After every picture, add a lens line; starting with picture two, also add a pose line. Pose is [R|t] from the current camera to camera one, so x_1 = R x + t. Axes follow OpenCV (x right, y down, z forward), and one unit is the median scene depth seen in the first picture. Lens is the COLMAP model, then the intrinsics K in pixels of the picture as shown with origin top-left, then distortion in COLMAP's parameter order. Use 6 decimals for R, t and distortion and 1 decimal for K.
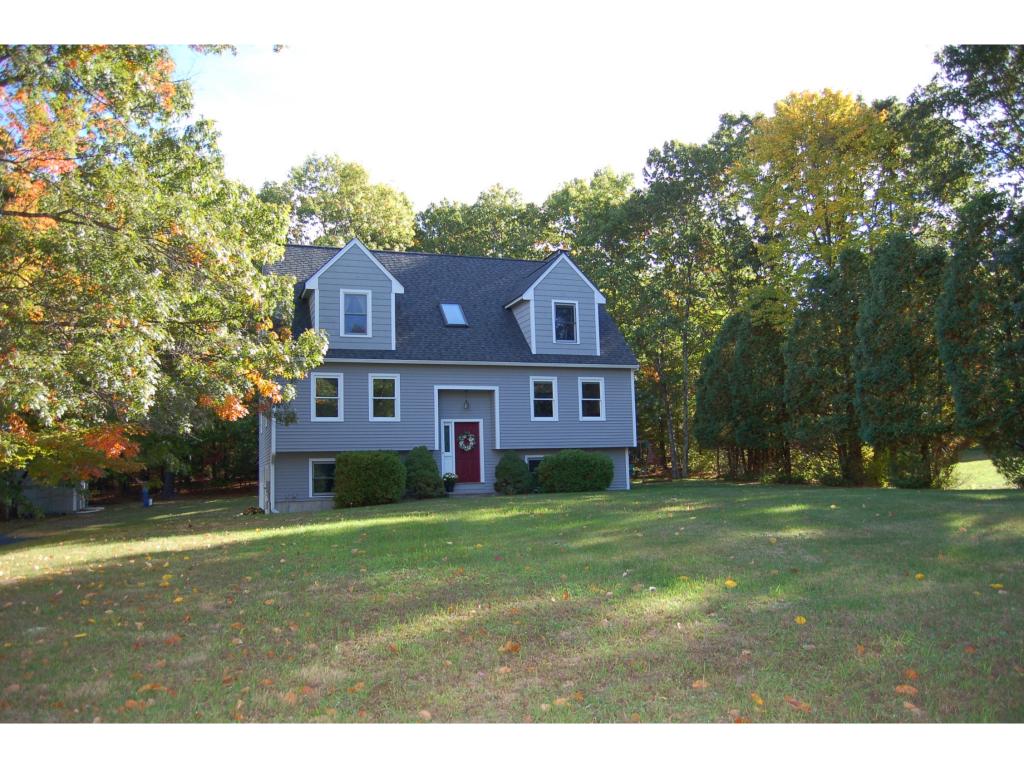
lens RADIAL K [[797.5, 0, 512.0], [0, 797.5, 384.0], [0, 0, 1]] dist [-0.001740, -0.000119]
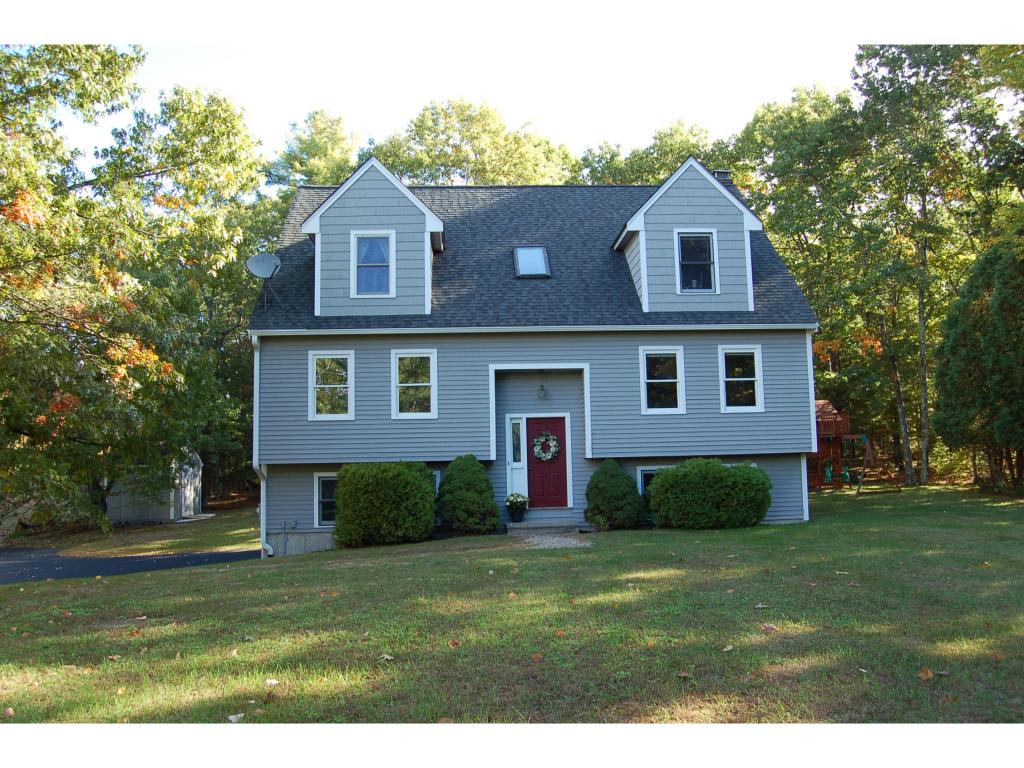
lens RADIAL K [[809.5, 0, 512.0], [0, 809.5, 384.0], [0, 0, 1]] dist [-0.054594, 0.000292]
pose [[0.958606, -0.023898, -0.283730, 0.109417], [0.028187, 0.999542, 0.011042, 0.010910], [0.283336, -0.018583, 0.958841, 0.331822]]
